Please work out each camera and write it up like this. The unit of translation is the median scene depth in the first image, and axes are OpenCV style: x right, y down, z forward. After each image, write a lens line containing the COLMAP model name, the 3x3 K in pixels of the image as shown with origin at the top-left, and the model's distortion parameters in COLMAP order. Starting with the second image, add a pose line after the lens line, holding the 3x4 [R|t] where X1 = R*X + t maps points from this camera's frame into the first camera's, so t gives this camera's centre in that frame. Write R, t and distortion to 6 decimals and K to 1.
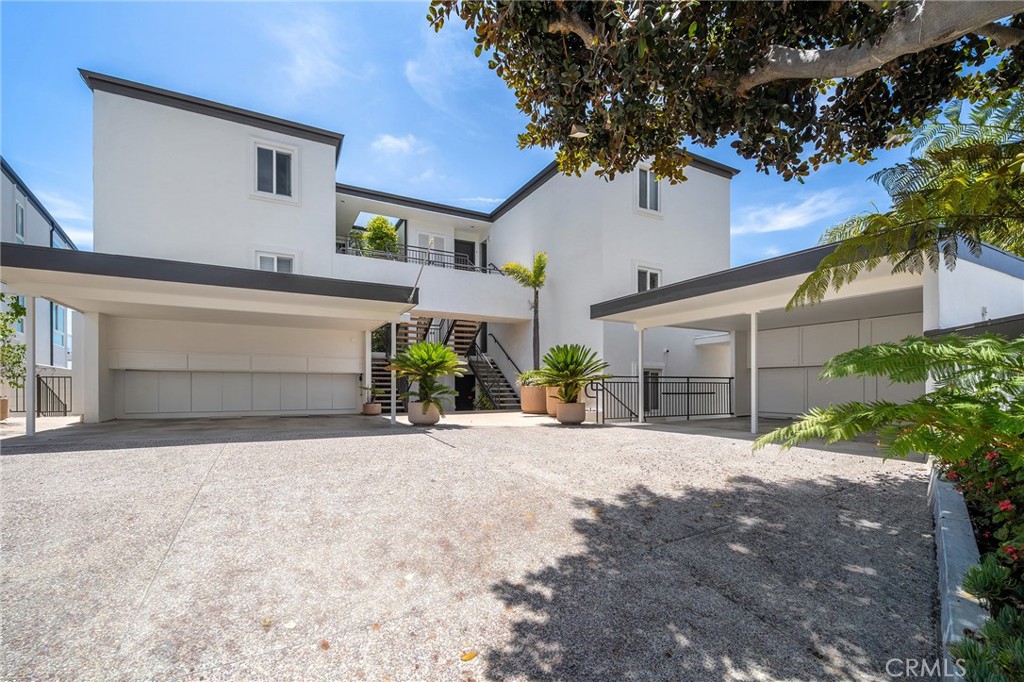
lens RADIAL K [[435.0, 0, 513.8], [0, 435.0, 380.3], [0, 0, 1]] dist [0.037019, 0.000166]
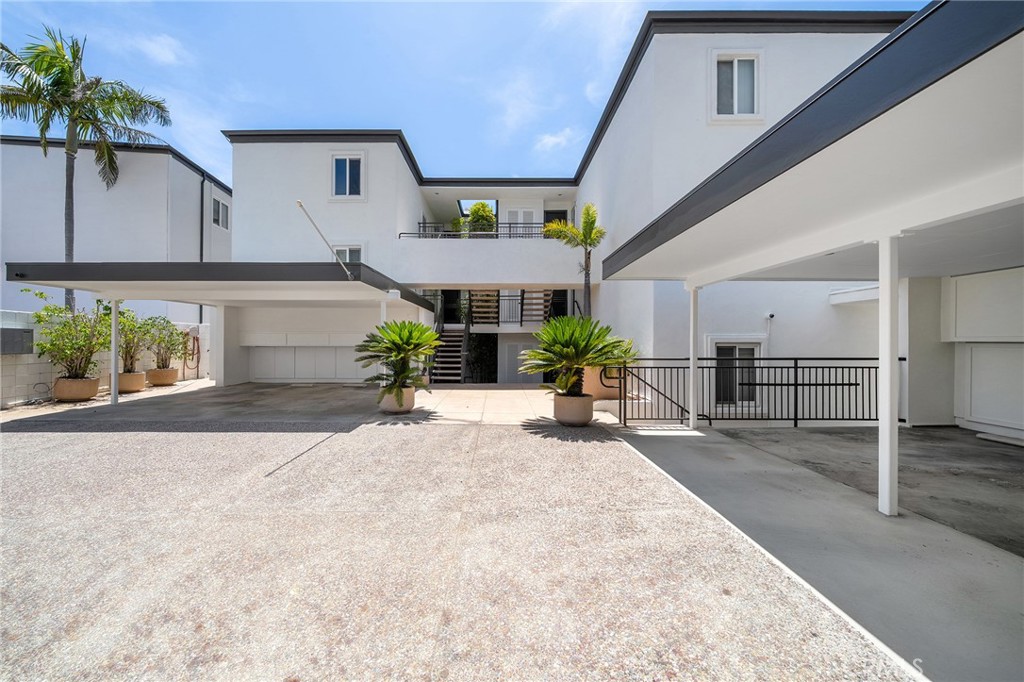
lens RADIAL K [[343.6, 0, 512.0], [0, 343.6, 341.0], [0, 0, 1]] dist [0.000699, 0.000056]
pose [[0.888678, -0.000840, -0.458530, 0.250499], [0.008318, 0.999863, 0.014289, -0.040919], [0.458456, -0.016513, 0.888564, 0.359396]]
